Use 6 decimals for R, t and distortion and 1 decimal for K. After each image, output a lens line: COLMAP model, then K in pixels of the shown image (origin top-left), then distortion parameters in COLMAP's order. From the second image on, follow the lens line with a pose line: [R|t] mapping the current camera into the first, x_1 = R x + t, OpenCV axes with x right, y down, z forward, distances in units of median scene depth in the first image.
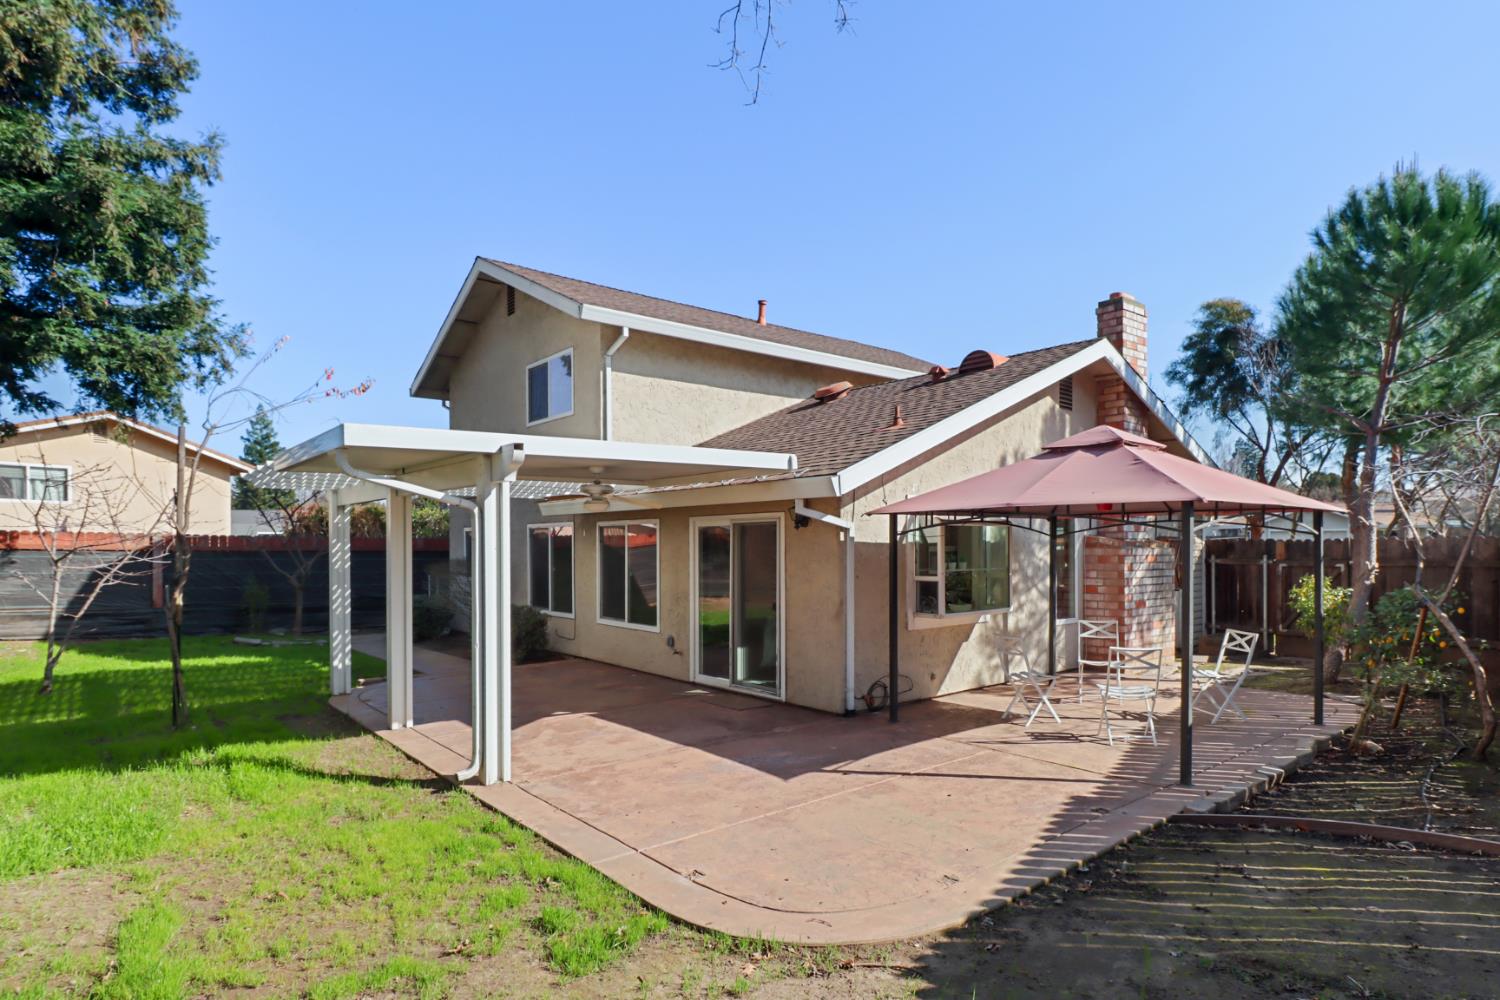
lens RADIAL K [[816.1, 0, 815.0], [0, 816.1, 498.3], [0, 0, 1]] dist [0.004847, 0.000792]
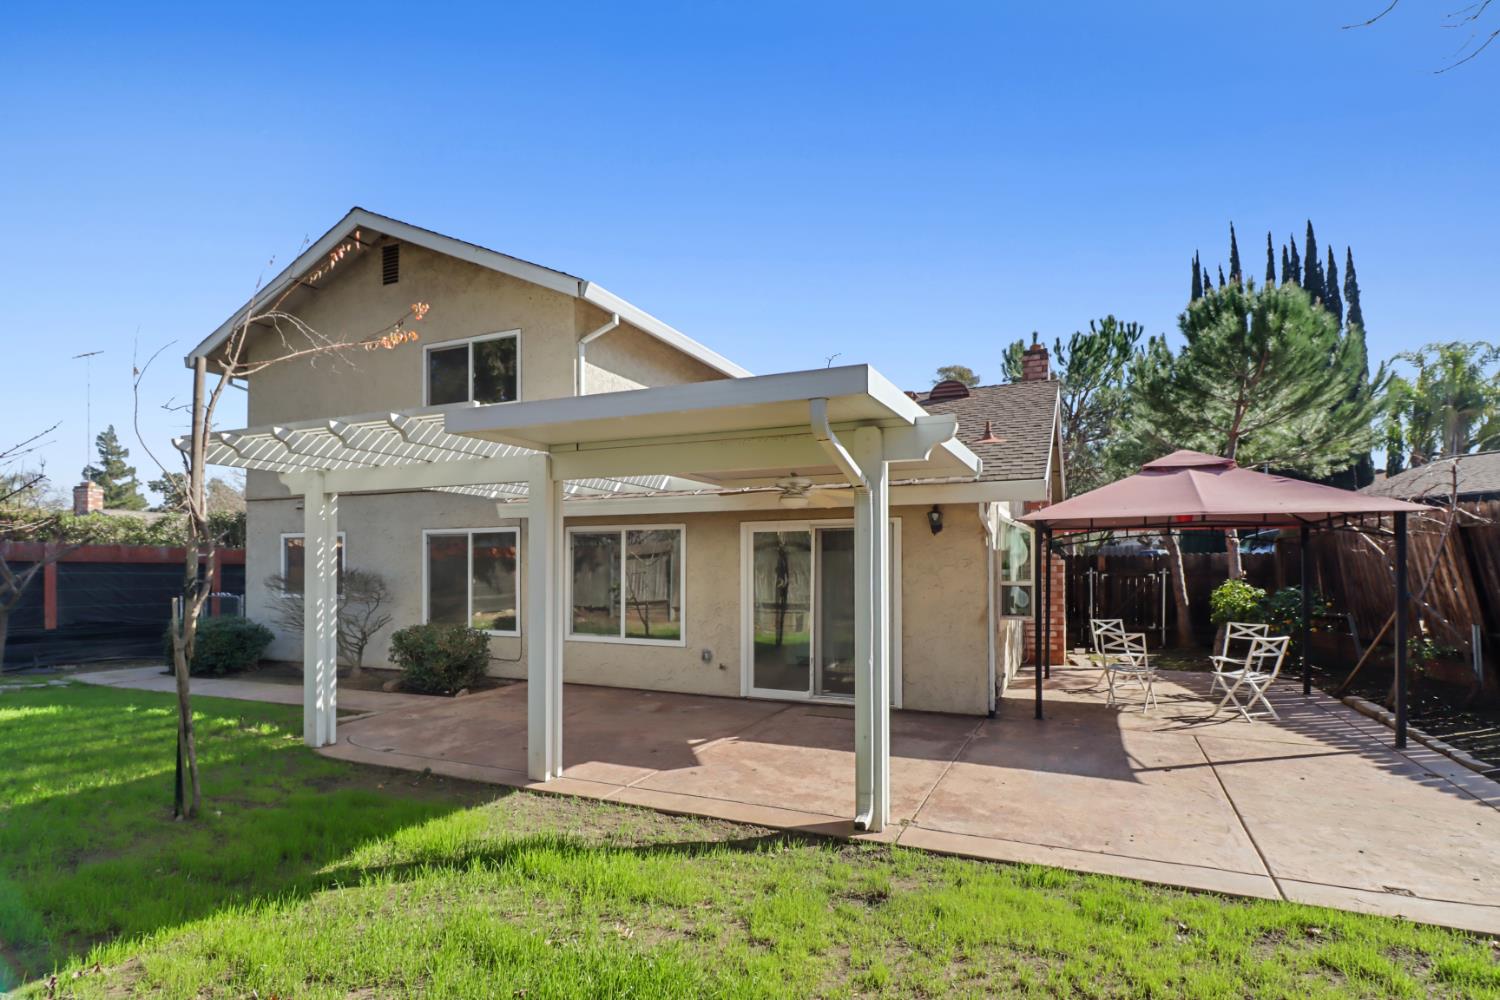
lens RADIAL K [[729.0, 0, 758.0], [0, 729.0, 515.8], [0, 0, 1]] dist [0.003757, 0.000761]
pose [[0.913219, 0.032542, 0.406168, -0.620254], [-0.027555, 0.999456, -0.018122, 0.039921], [-0.406537, 0.005358, 0.913619, 0.289612]]
